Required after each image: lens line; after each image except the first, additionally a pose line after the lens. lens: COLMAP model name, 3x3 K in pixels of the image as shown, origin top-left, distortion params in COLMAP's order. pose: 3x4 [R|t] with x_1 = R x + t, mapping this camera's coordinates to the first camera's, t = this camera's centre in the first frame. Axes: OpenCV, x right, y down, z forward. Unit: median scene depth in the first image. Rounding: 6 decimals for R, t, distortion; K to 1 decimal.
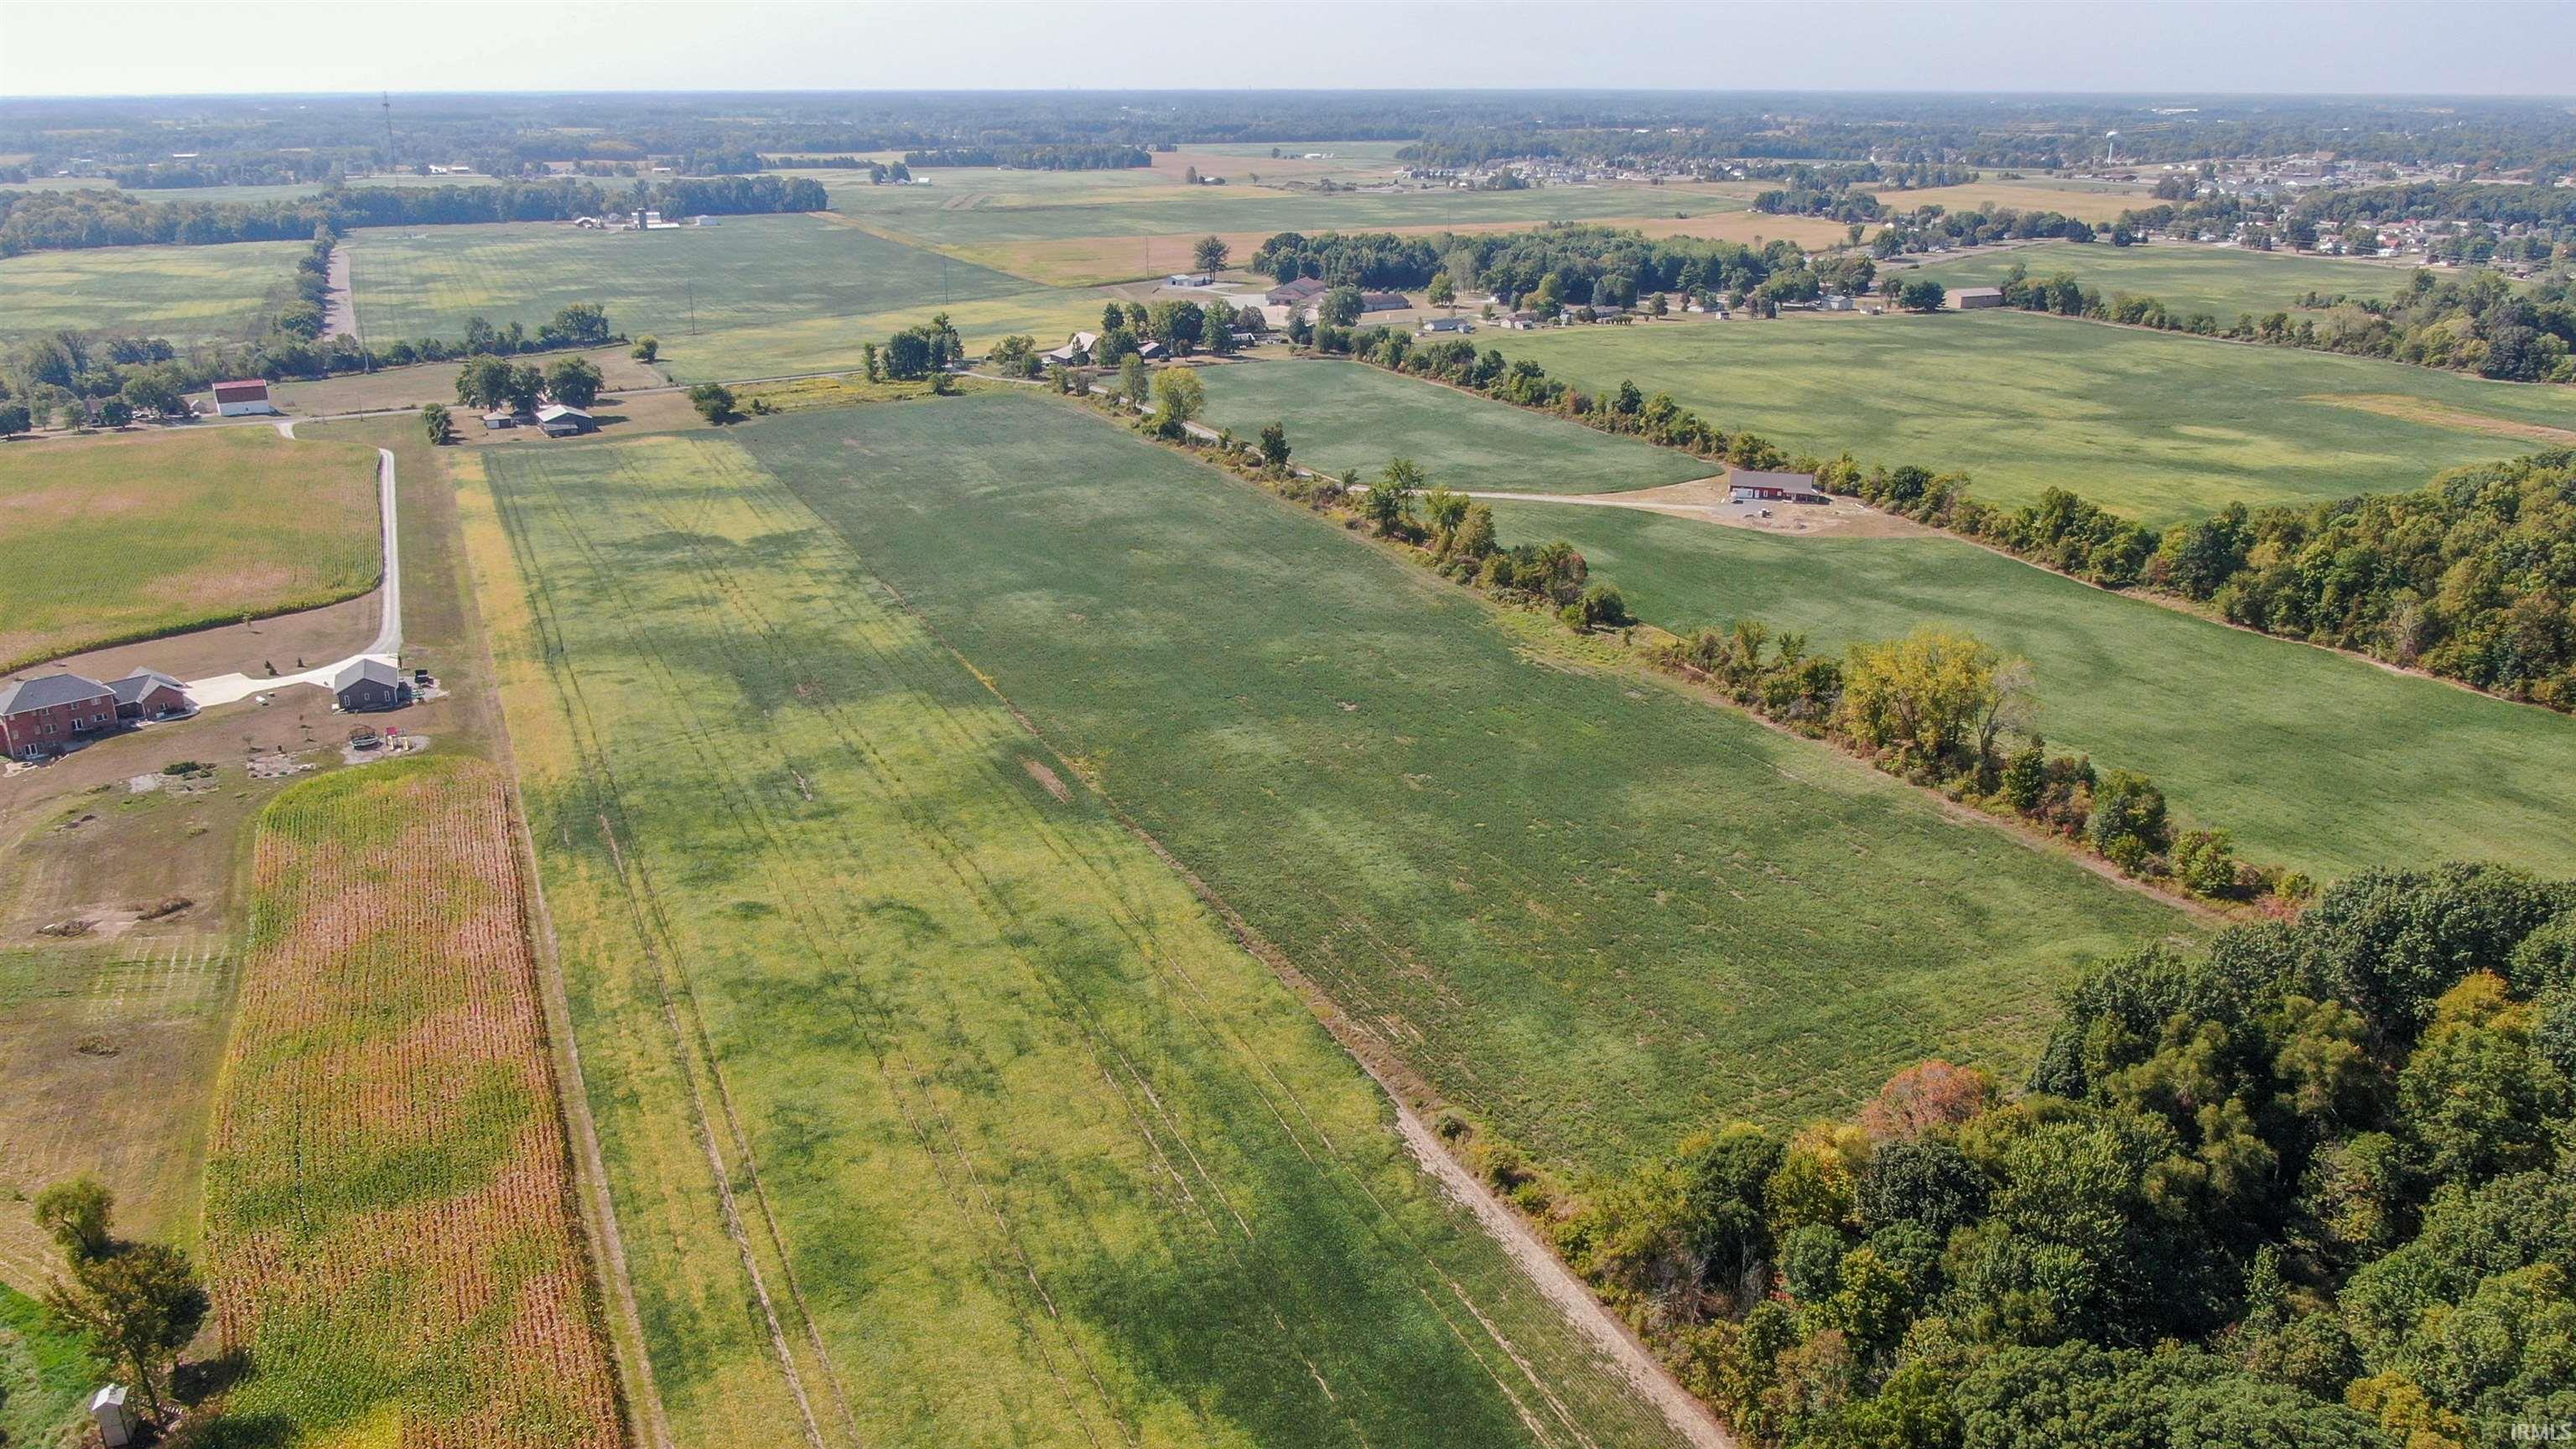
lens RADIAL K [[1894.7, 0, 1282.6], [0, 1894.7, 727.0], [0, 0, 1]] dist [-0.013361, 0.005892]
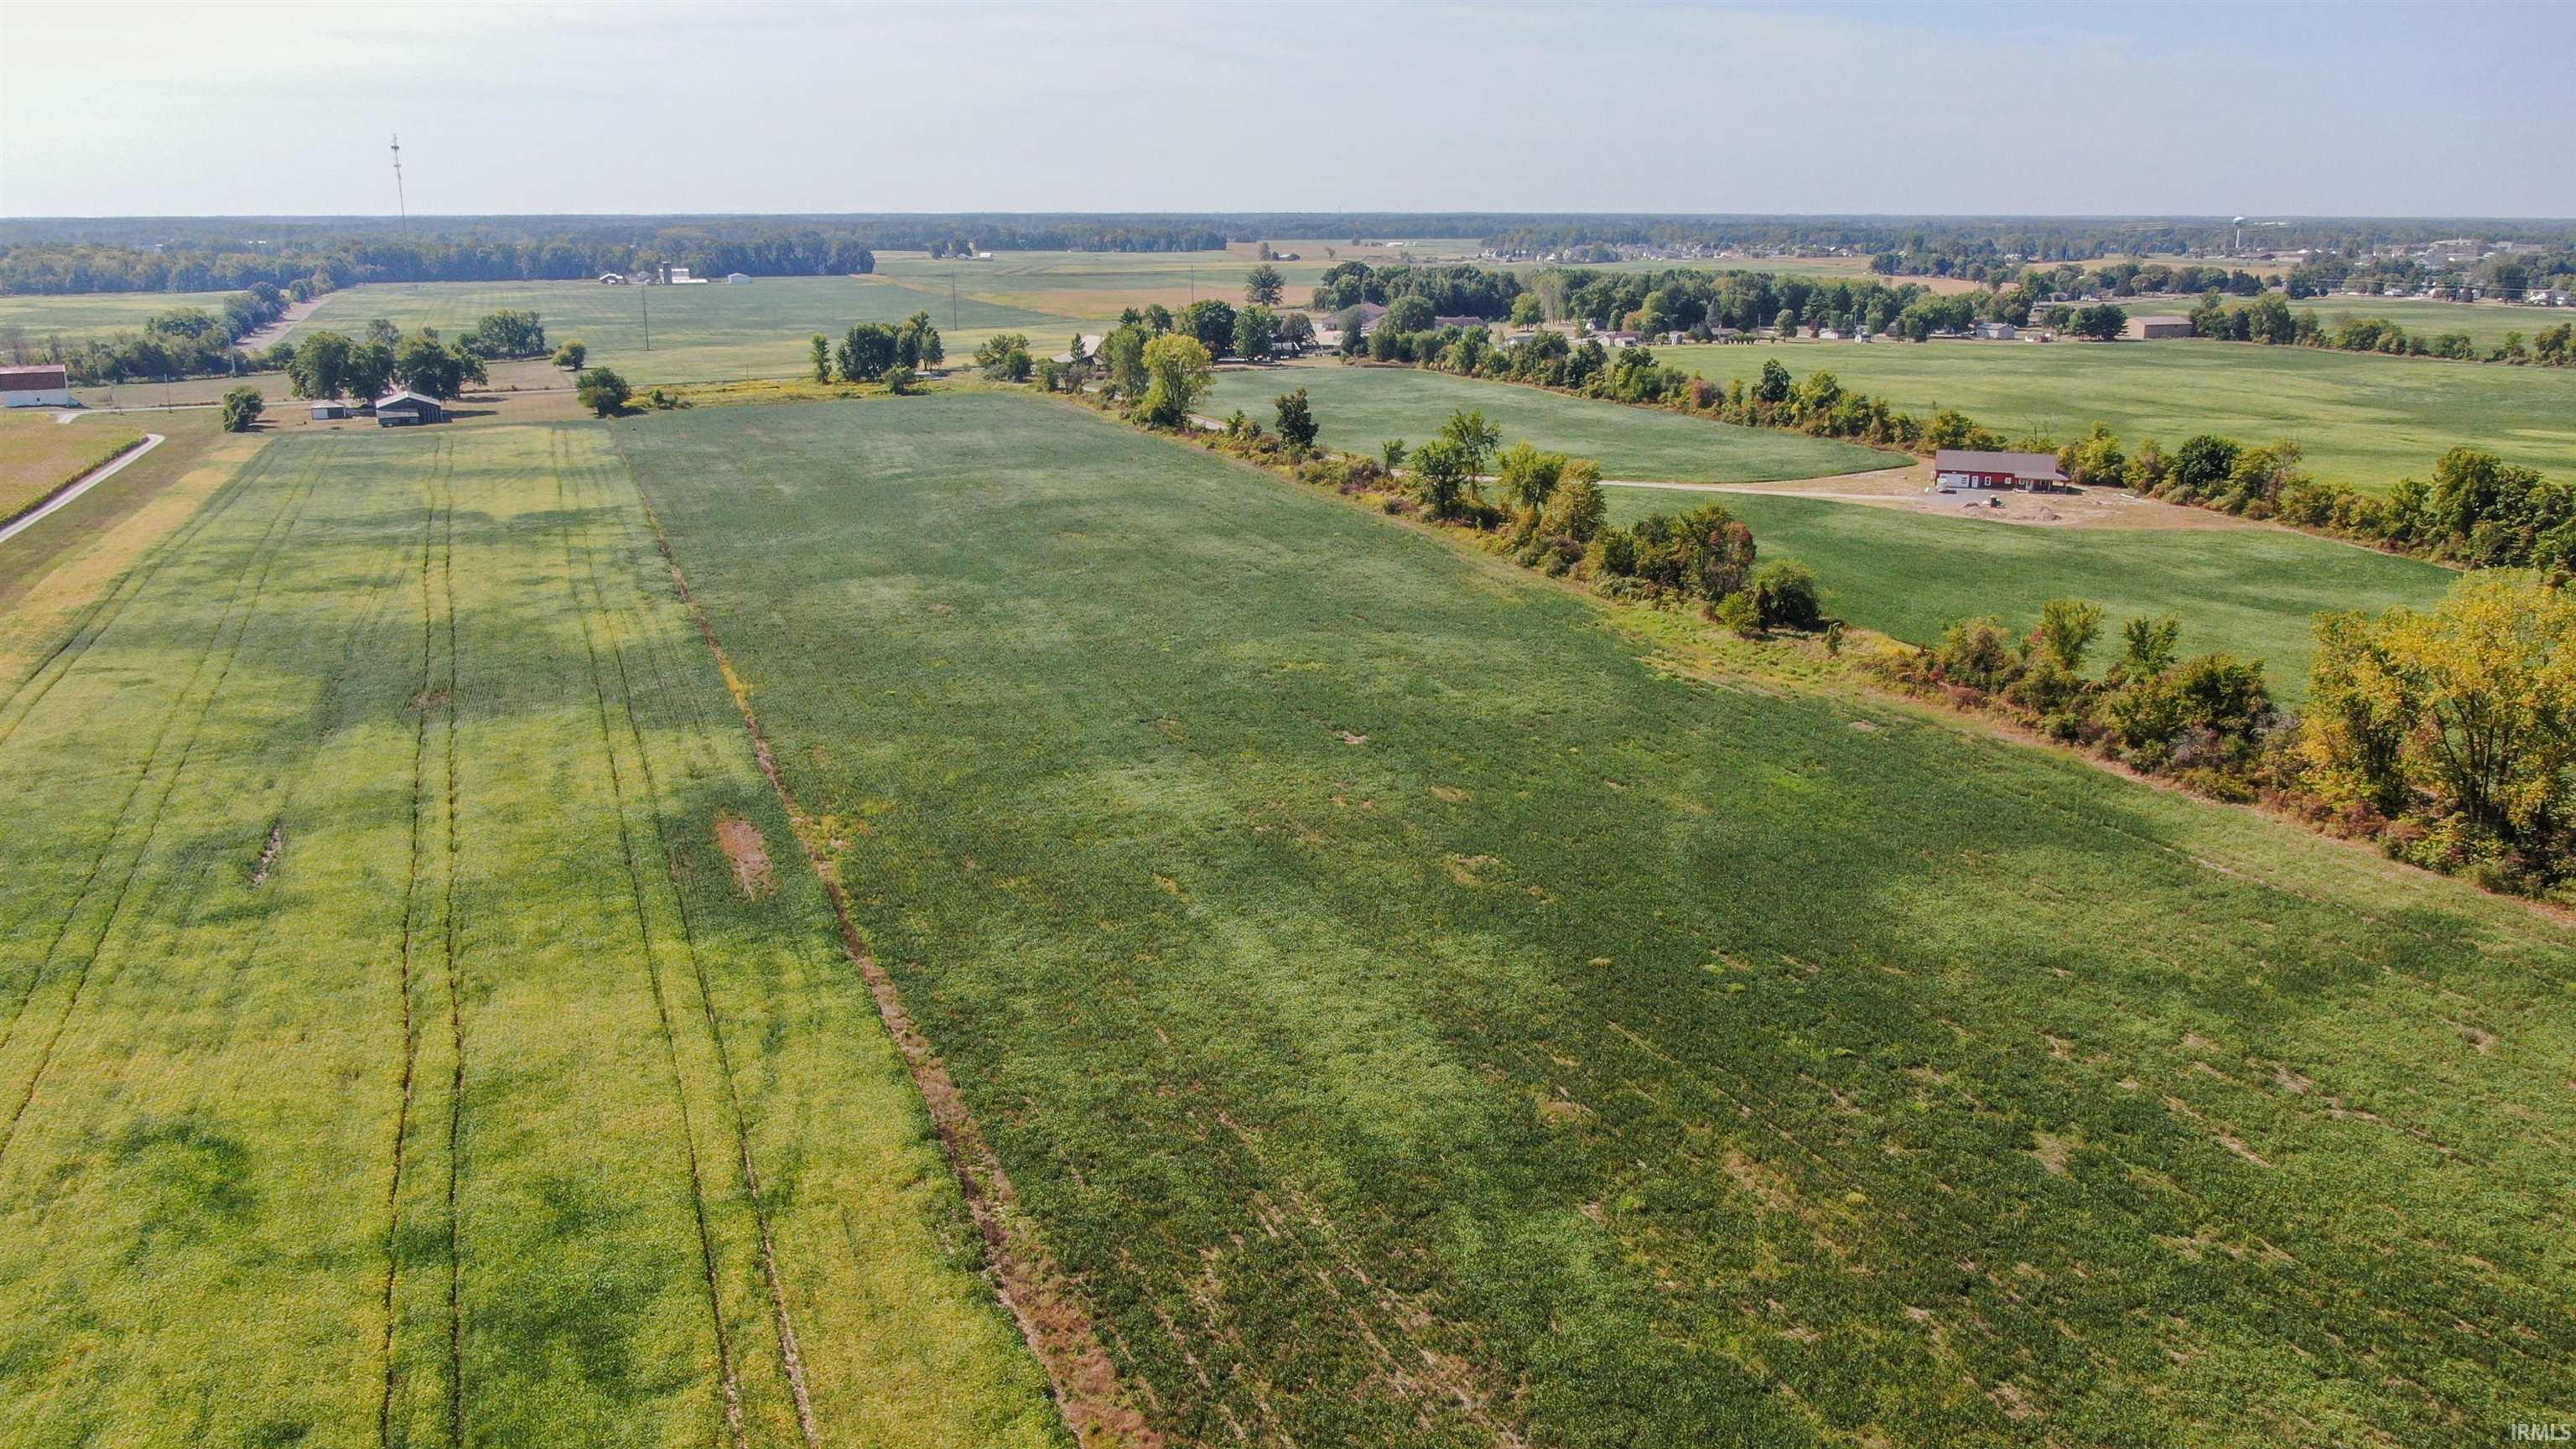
lens RADIAL K [[1877.8, 0, 1282.0], [0, 1877.8, 717.1], [0, 0, 1]] dist [-0.010575, 0.000517]
pose [[0.998903, 0.012526, -0.045122, 0.027043], [-0.015401, 0.997835, -0.063944, 0.013183], [0.044223, 0.064569, 0.996933, 0.312577]]
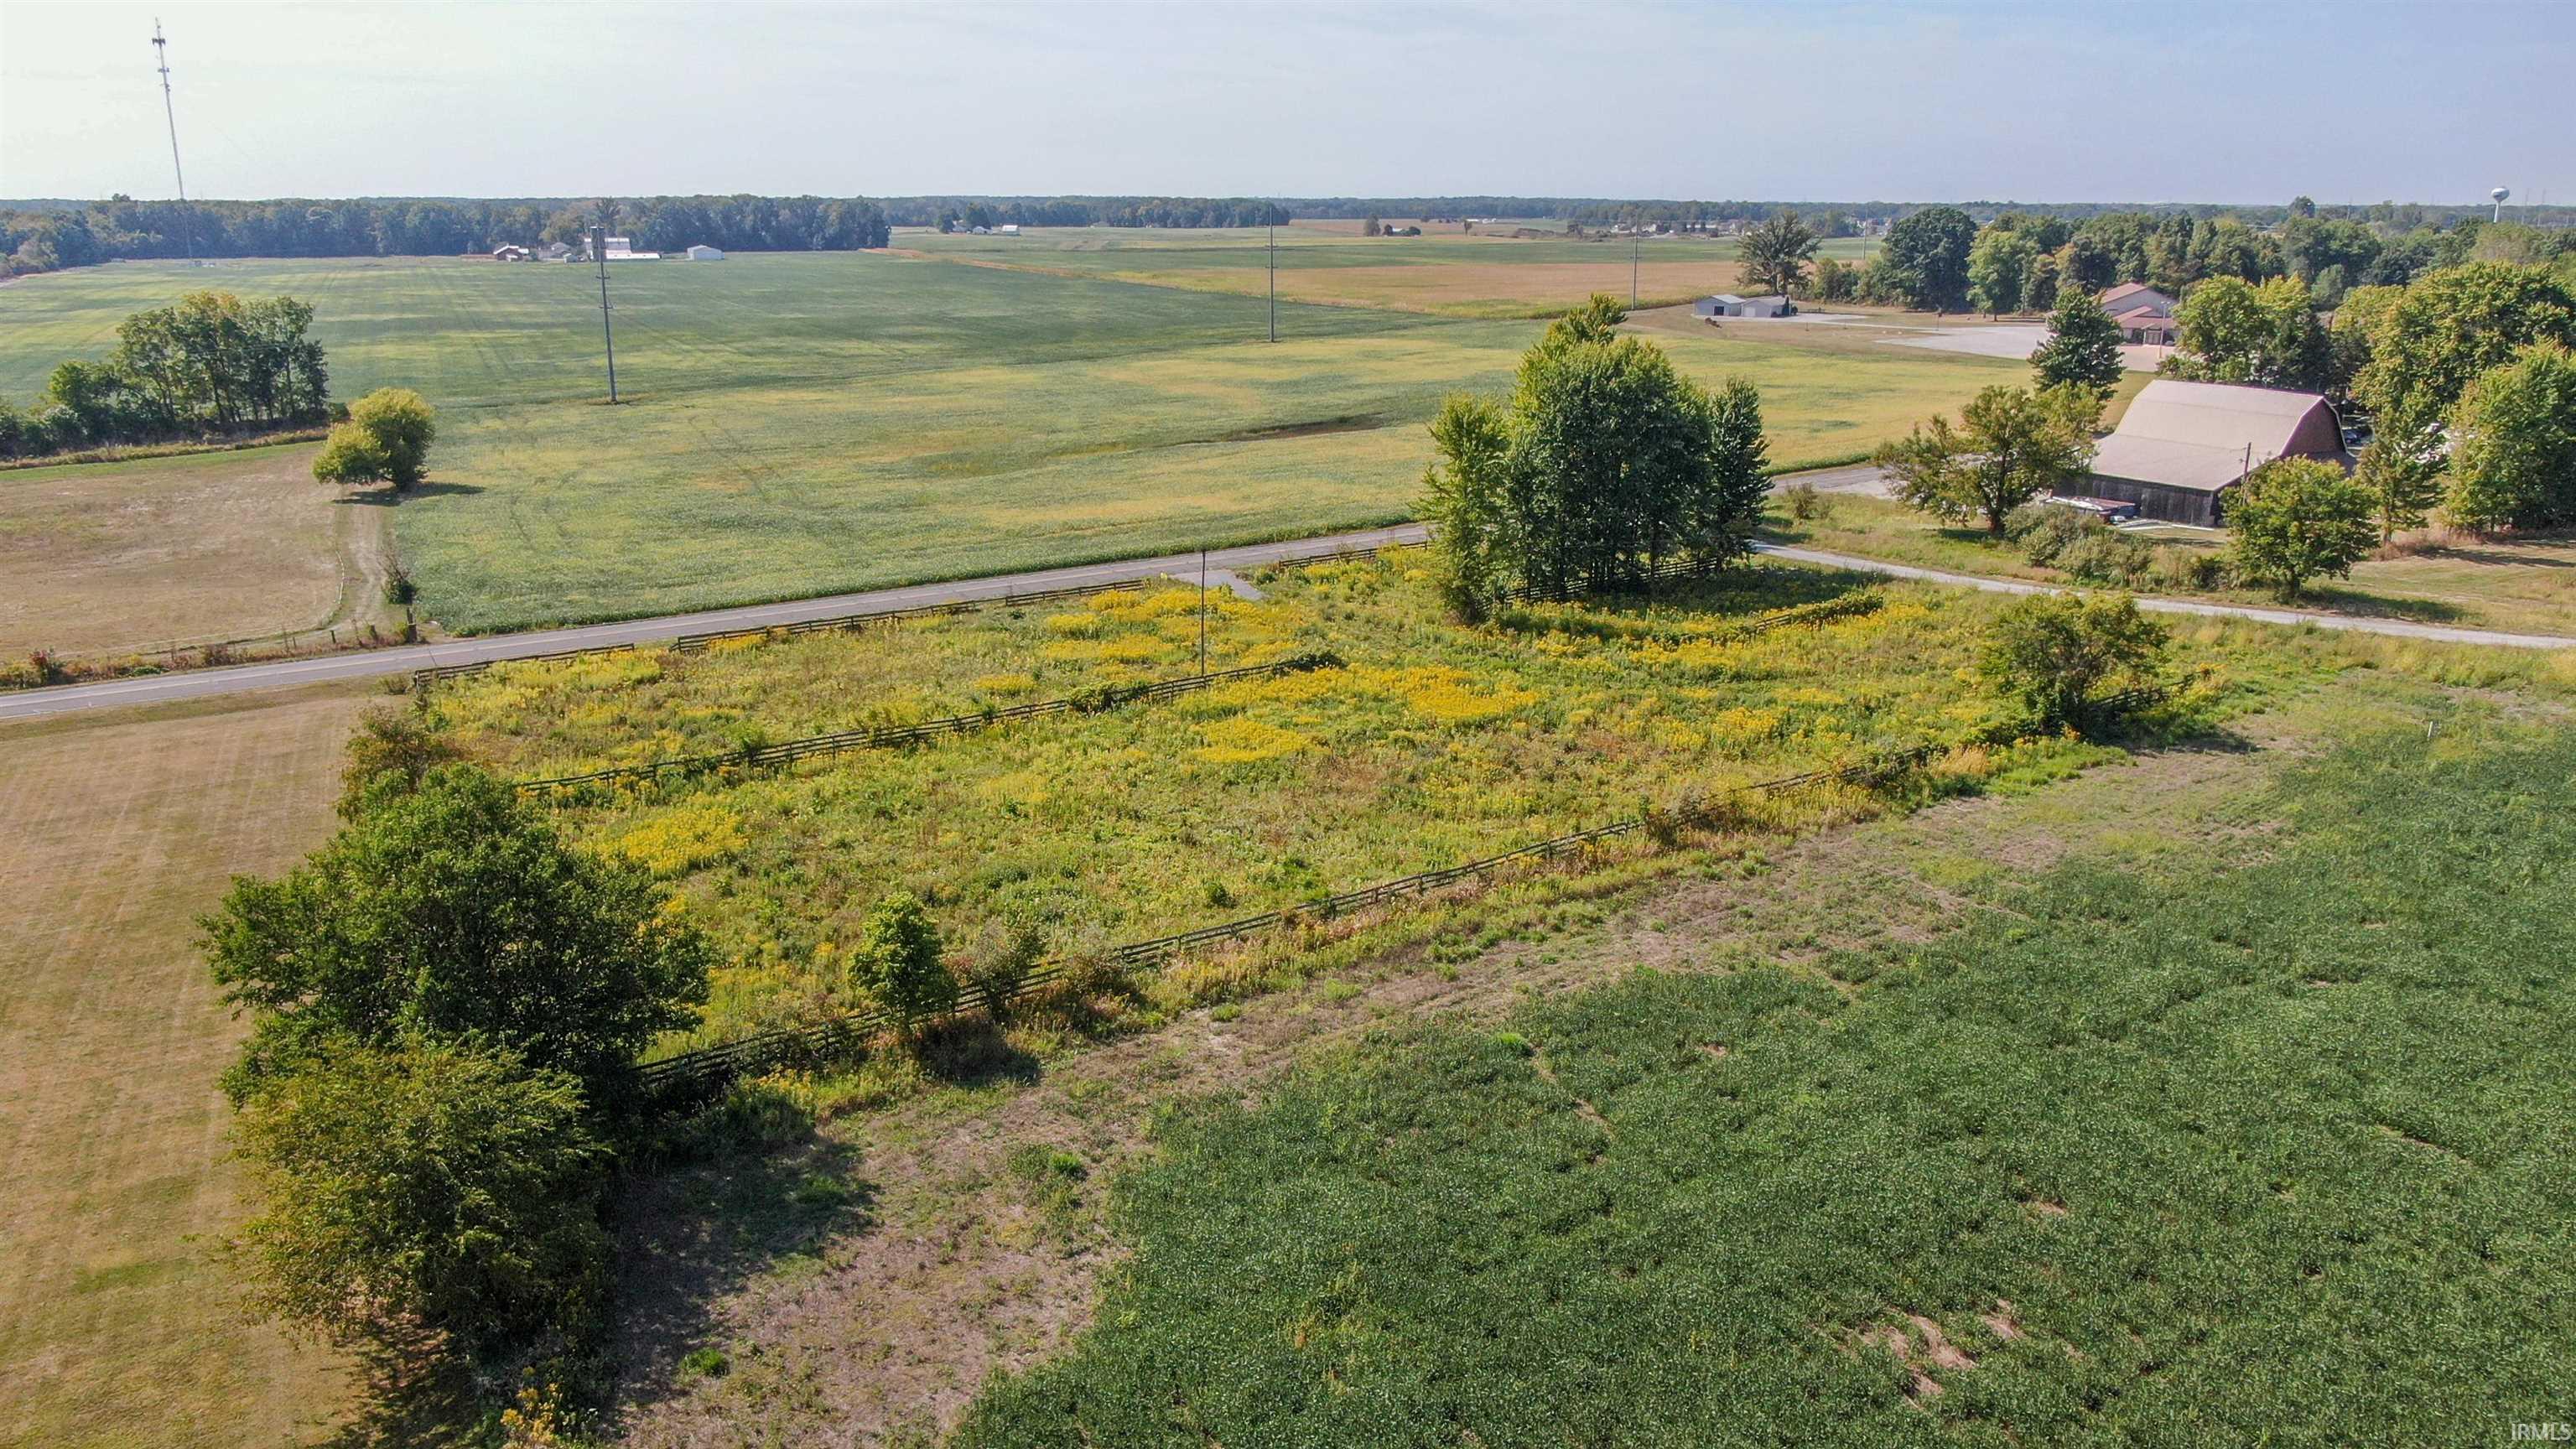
lens RADIAL K [[1894.7, 0, 1282.6], [0, 1894.7, 727.0], [0, 0, 1]] dist [-0.013361, 0.005892]
pose [[0.999989, 0.003008, -0.003601, -0.342358], [-0.003208, 0.998379, -0.056819, -0.235404], [0.003425, 0.056830, 0.998378, 1.191978]]
